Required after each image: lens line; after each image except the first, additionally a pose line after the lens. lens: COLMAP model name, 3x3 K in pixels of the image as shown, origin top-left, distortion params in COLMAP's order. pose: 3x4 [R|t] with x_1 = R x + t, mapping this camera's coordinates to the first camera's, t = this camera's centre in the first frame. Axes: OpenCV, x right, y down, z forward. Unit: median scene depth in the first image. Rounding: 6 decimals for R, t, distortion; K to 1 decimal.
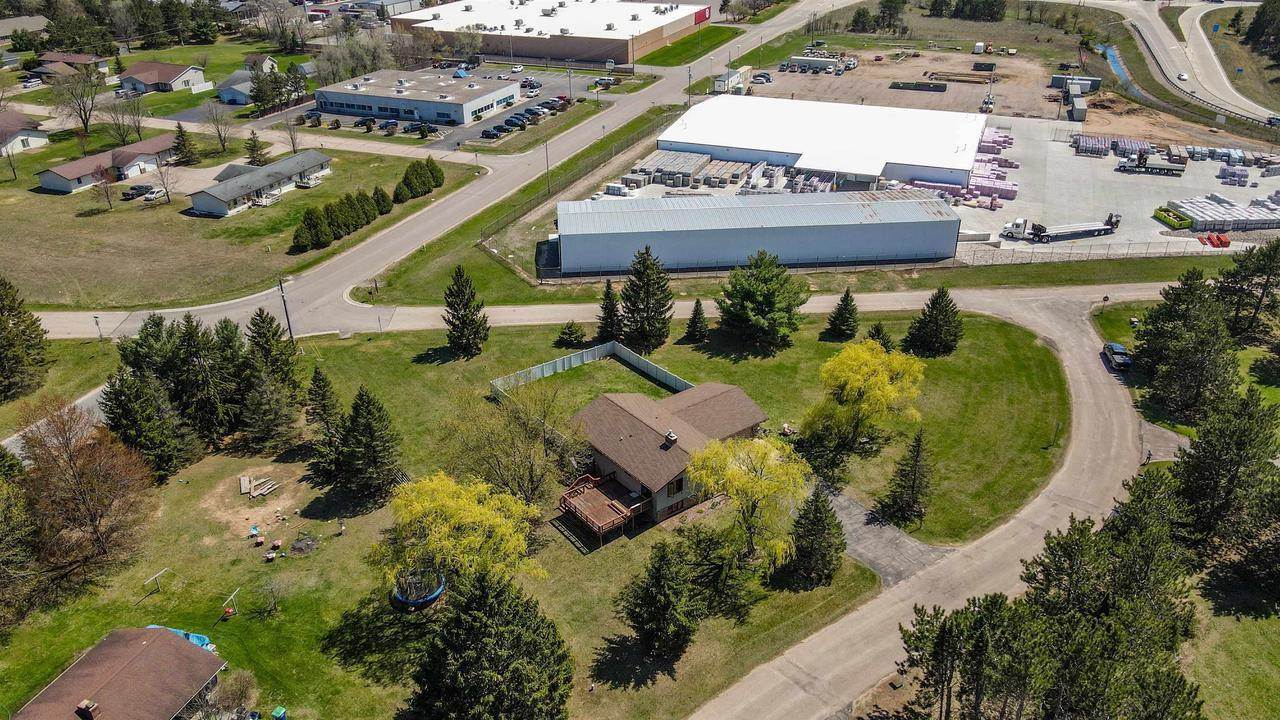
lens RADIAL K [[938.7, 0, 637.9], [0, 938.7, 364.6], [0, 0, 1]] dist [0.020830, 0.004478]
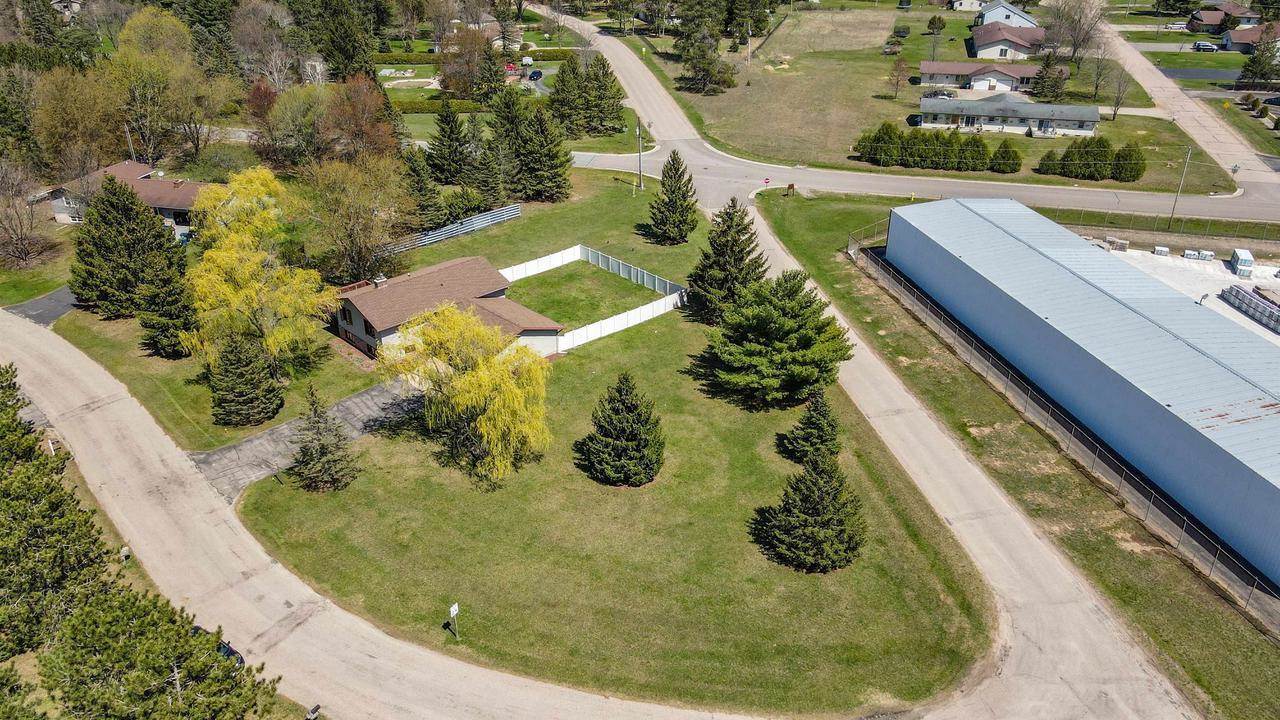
lens RADIAL K [[938.7, 0, 637.8], [0, 938.7, 359.0], [0, 0, 1]] dist [0.020830, 0.004478]
pose [[0.111237, 0.466562, -0.877466, 0.561854], [-0.463904, 0.805222, 0.369339, -0.201682], [0.878874, 0.365976, 0.306010, 0.550182]]
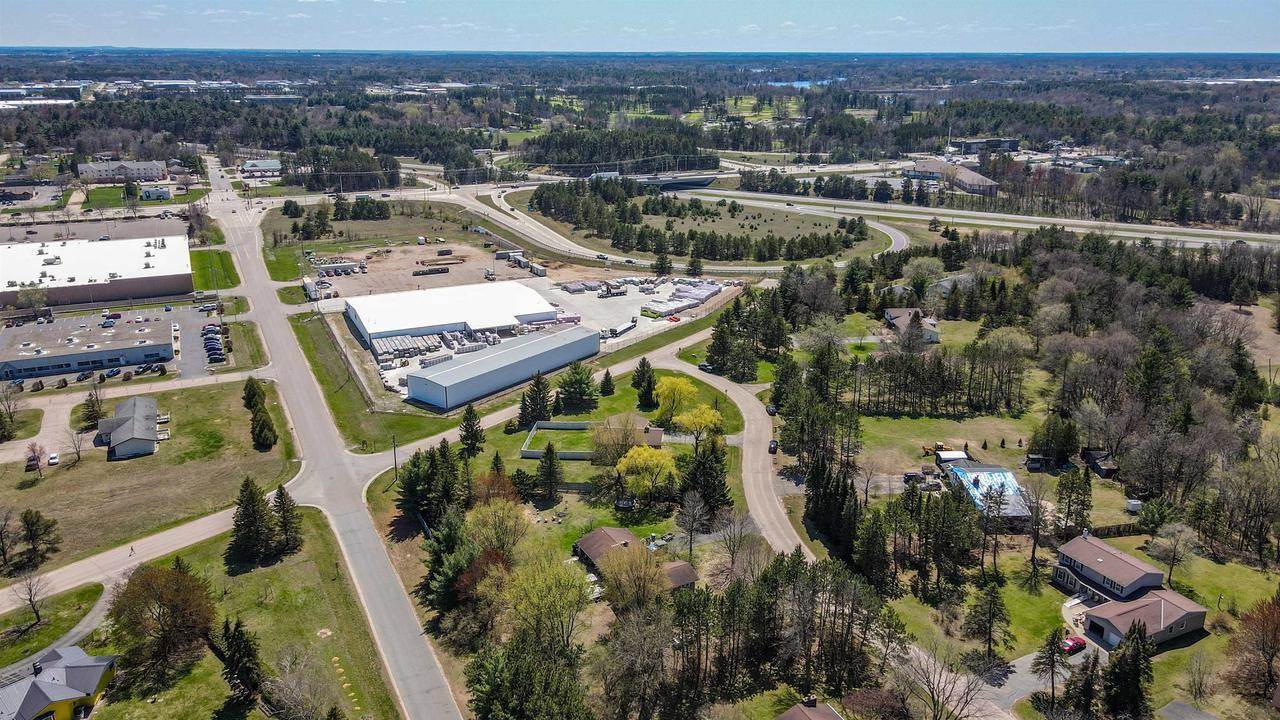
lens RADIAL K [[938.7, 0, 642.1], [0, 938.7, 358.6], [0, 0, 1]] dist [0.020830, 0.004478]
pose [[0.682679, -0.224974, 0.695224, -0.904789], [0.340083, 0.939924, -0.029788, -0.010653], [-0.646755, 0.256769, 0.718176, -0.427309]]
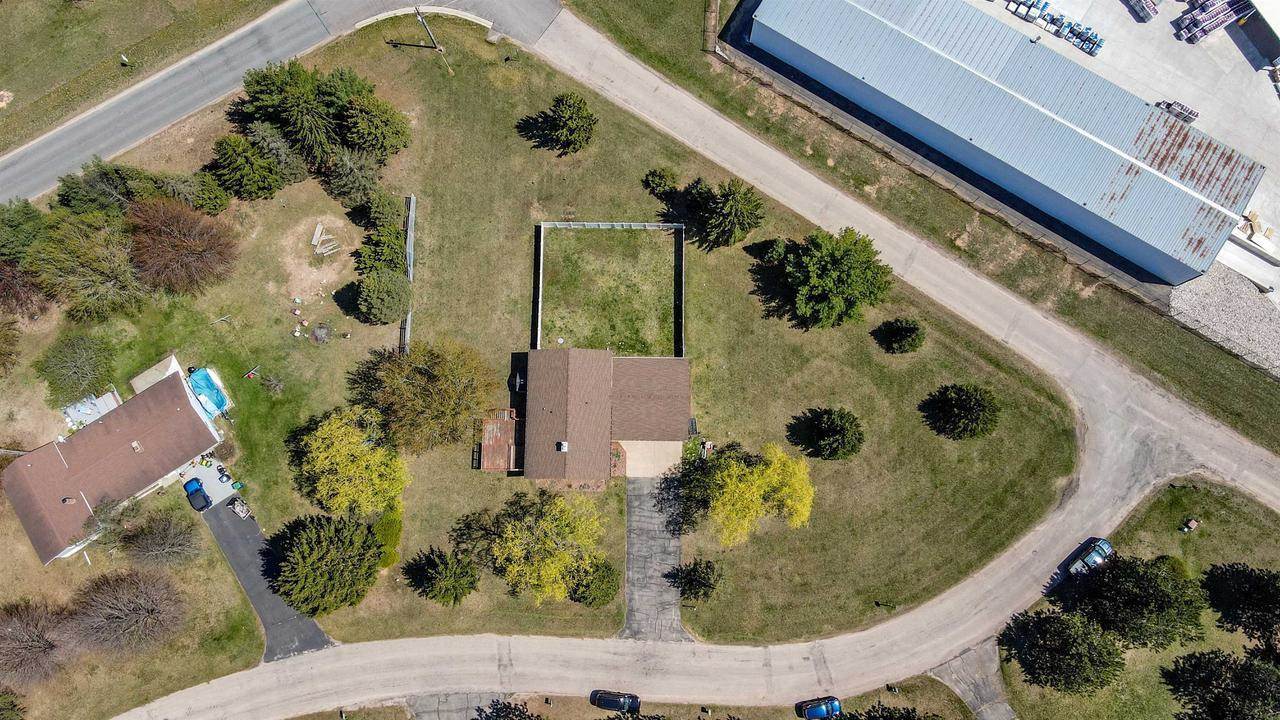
lens RADIAL K [[938.7, 0, 640.9], [0, 938.7, 355.3], [0, 0, 1]] dist [0.020830, 0.004478]
pose [[0.788517, 0.604555, -0.112938, 0.101758], [-0.272737, 0.508323, 0.816837, -0.566989], [0.551231, -0.613287, 0.565705, 0.253533]]
